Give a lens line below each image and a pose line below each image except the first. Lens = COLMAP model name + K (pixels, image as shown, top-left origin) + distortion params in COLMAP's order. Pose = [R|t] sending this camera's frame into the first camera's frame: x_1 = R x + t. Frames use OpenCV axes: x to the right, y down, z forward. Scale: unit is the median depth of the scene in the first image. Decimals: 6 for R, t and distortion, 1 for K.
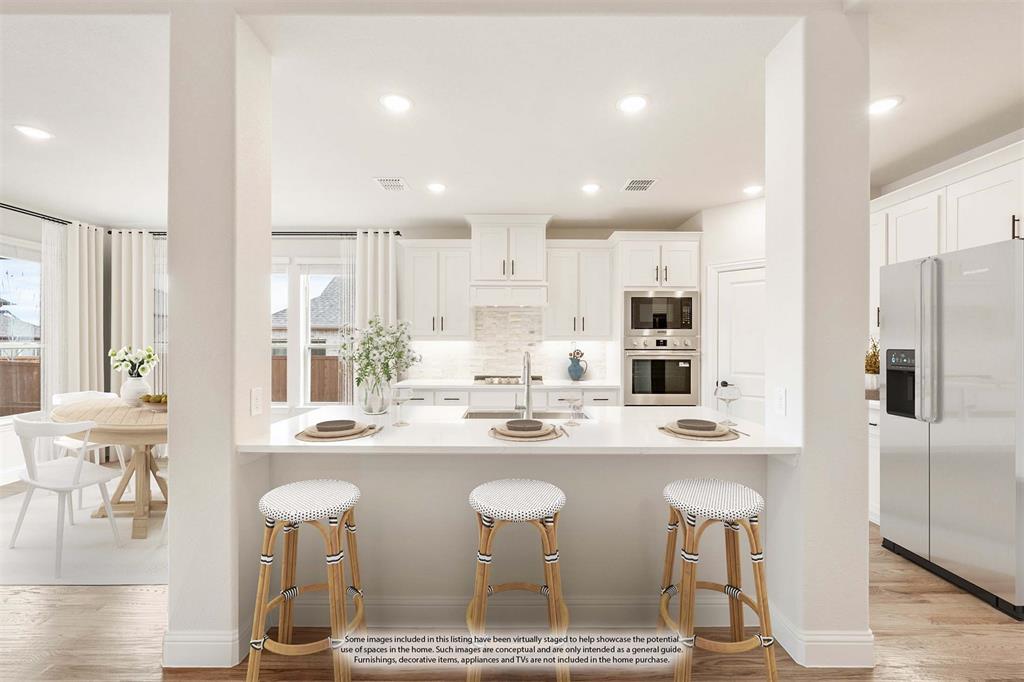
lens RADIAL K [[425.0, 0, 512.0], [0, 425.0, 341.0], [0, 0, 1]] dist [-0.000807, -0.000301]
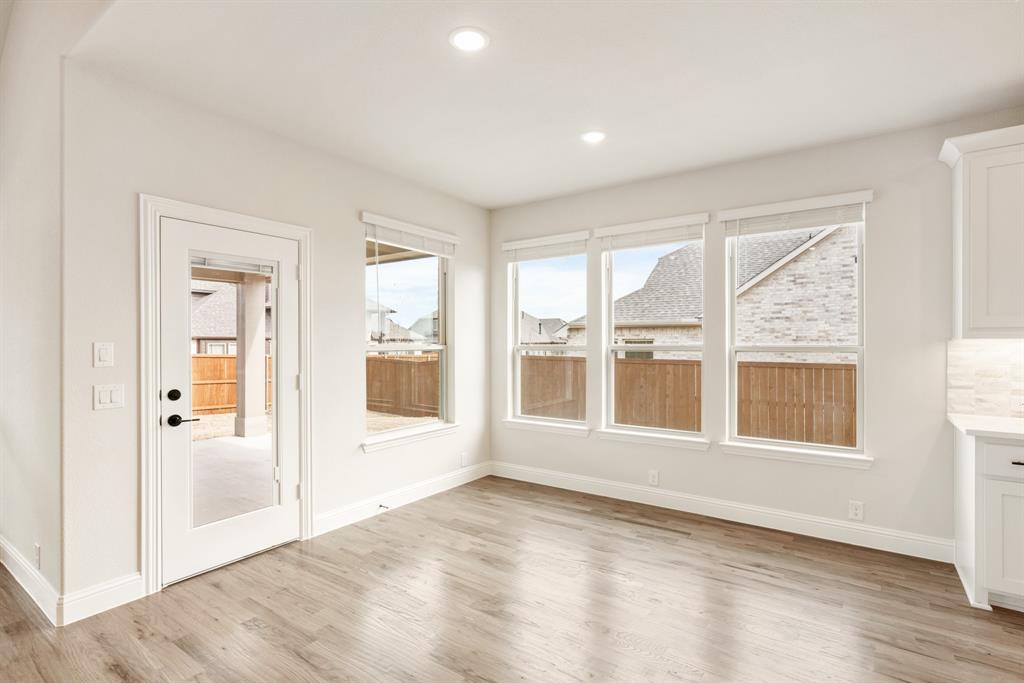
lens RADIAL K [[495.8, 0, 515.4], [0, 495.8, 342.2], [0, 0, 1]] dist [-0.007062, 0.000117]
pose [[0.816786, -0.001775, -0.576937, -0.374120], [0.003609, 0.999991, 0.002032, 0.000415], [0.576929, -0.003742, 0.816786, 0.235529]]
